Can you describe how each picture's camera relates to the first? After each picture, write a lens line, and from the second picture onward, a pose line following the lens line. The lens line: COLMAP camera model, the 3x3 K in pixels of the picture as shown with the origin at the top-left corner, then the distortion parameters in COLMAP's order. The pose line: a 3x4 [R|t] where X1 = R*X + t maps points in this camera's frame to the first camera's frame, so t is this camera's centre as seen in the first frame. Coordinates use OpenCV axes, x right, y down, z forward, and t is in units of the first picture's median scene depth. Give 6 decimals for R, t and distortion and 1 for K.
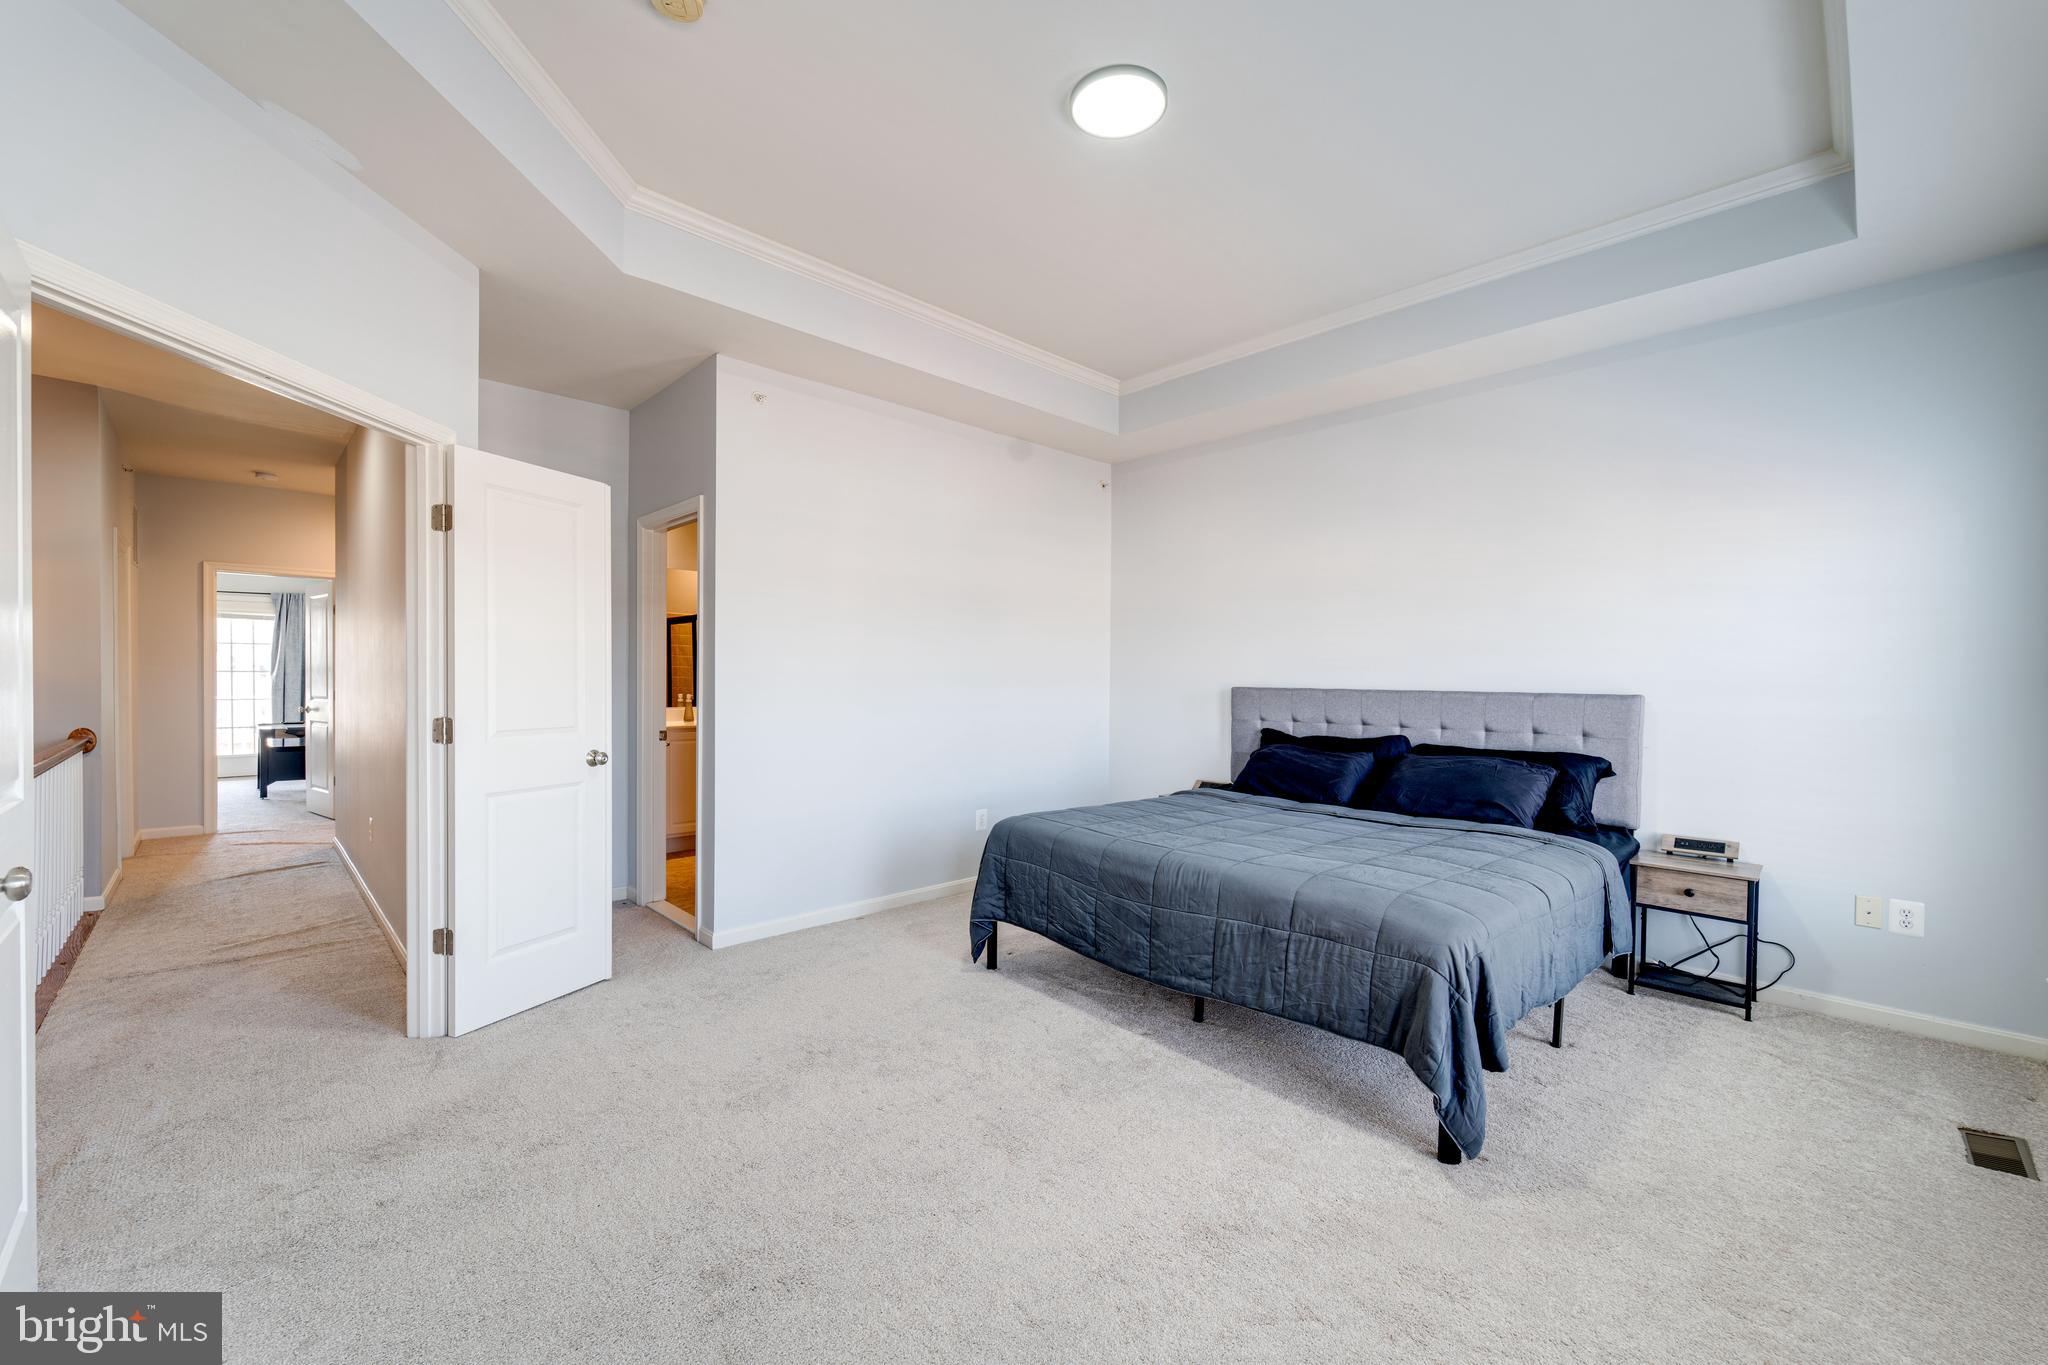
lens RADIAL K [[823.1, 0, 1024.7], [0, 823.1, 688.5], [0, 0, 1]] dist [0.003333, -0.002214]
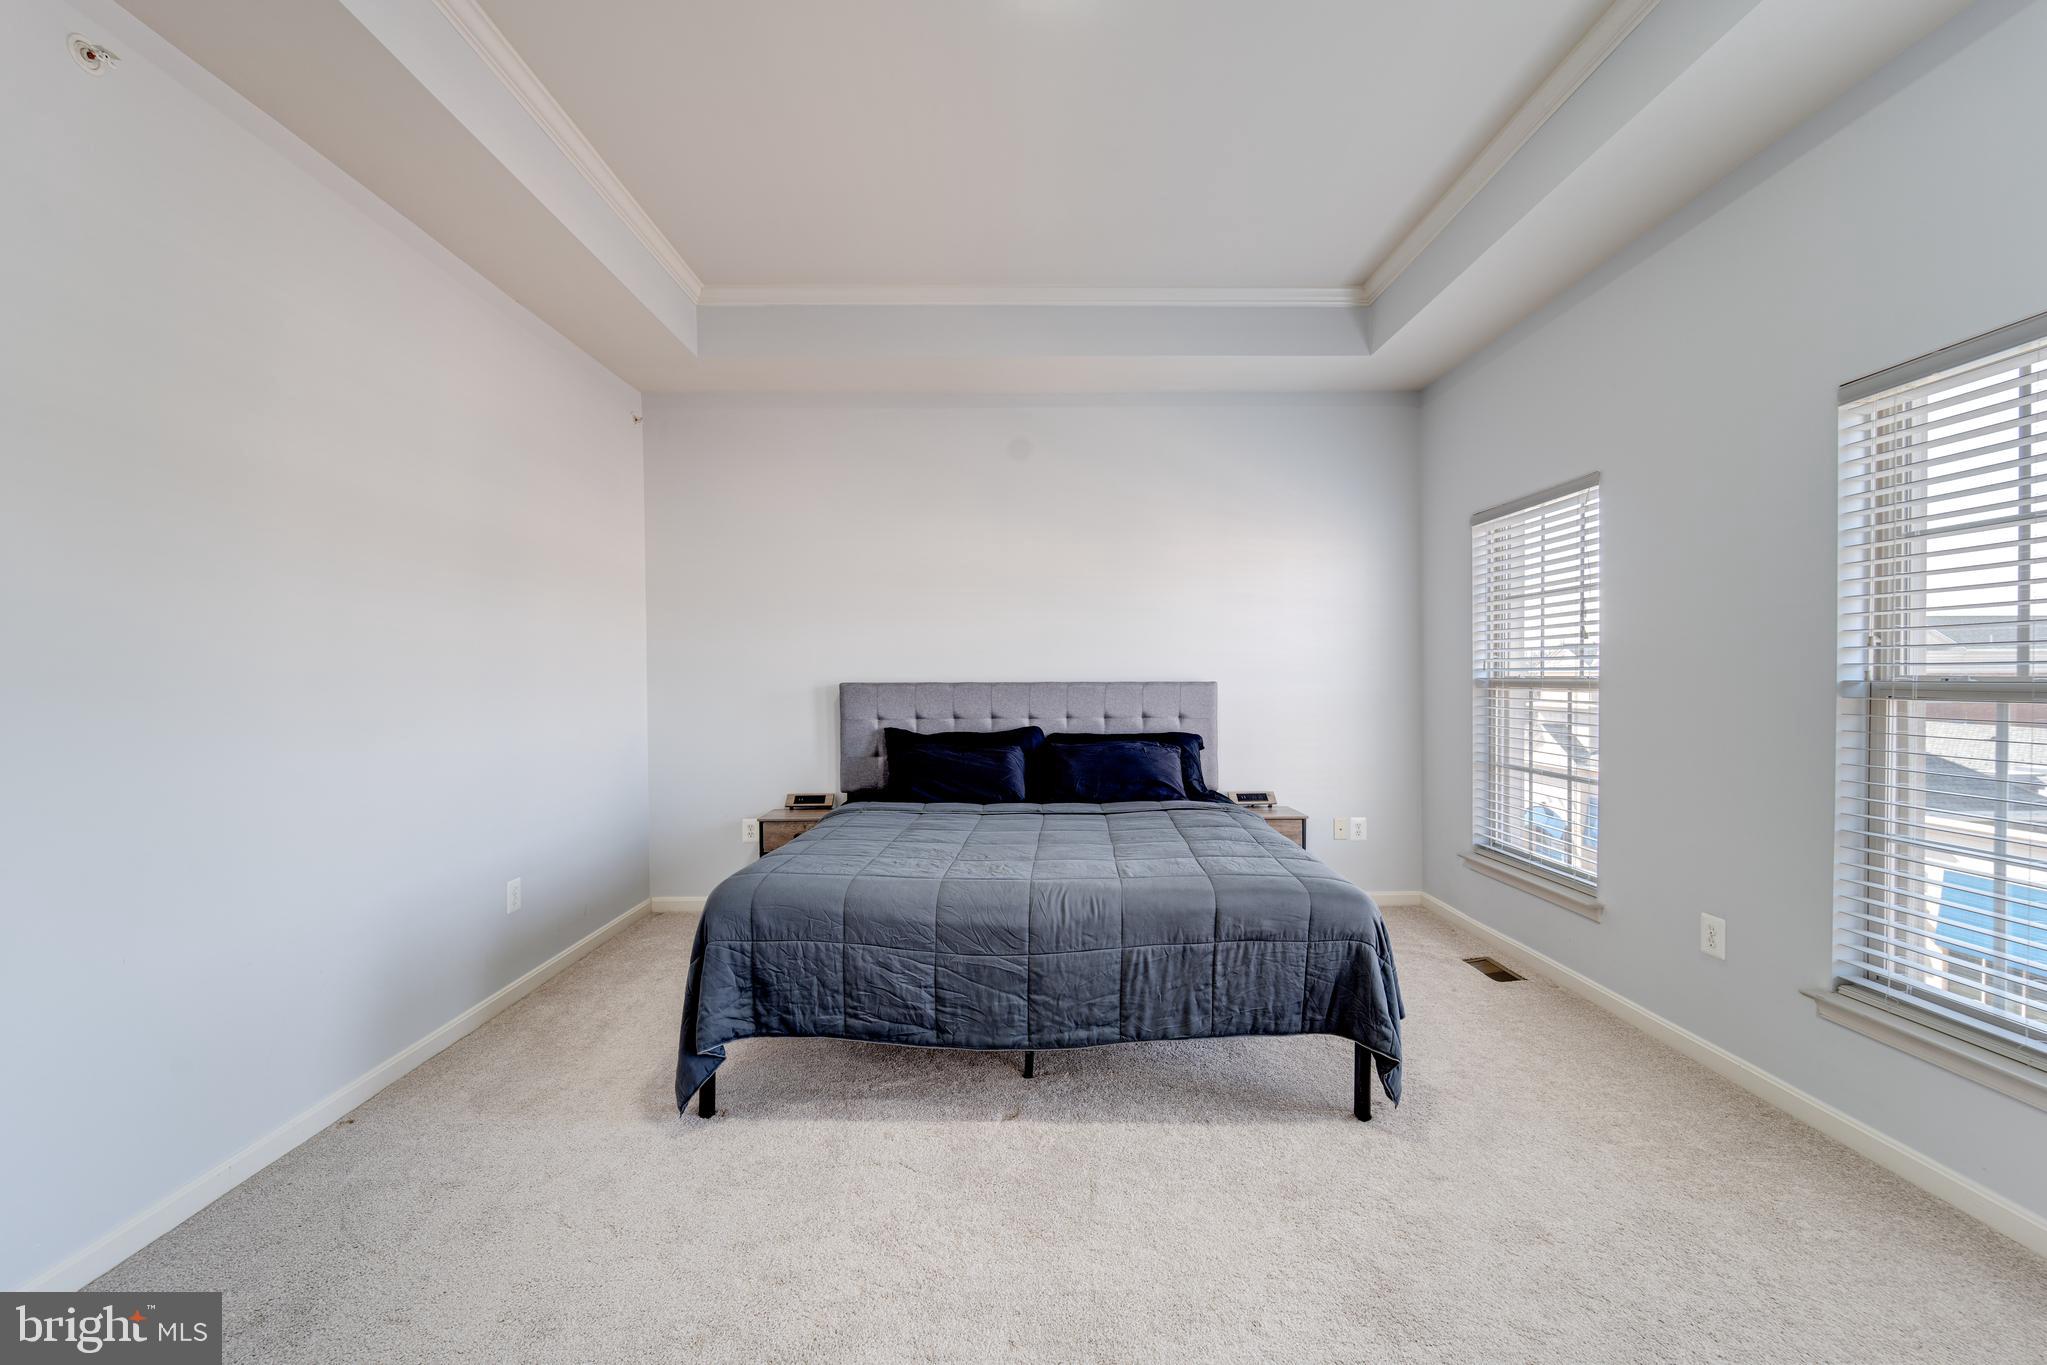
lens RADIAL K [[819.2, 0, 1025.7], [0, 819.2, 688.5], [0, 0, 1]] dist [-0.000435, -0.000667]
pose [[0.681186, -0.024356, 0.731705, -0.405854], [0.020364, 0.999690, 0.014318, -0.006825], [-0.731827, 0.005147, 0.681471, 0.435289]]
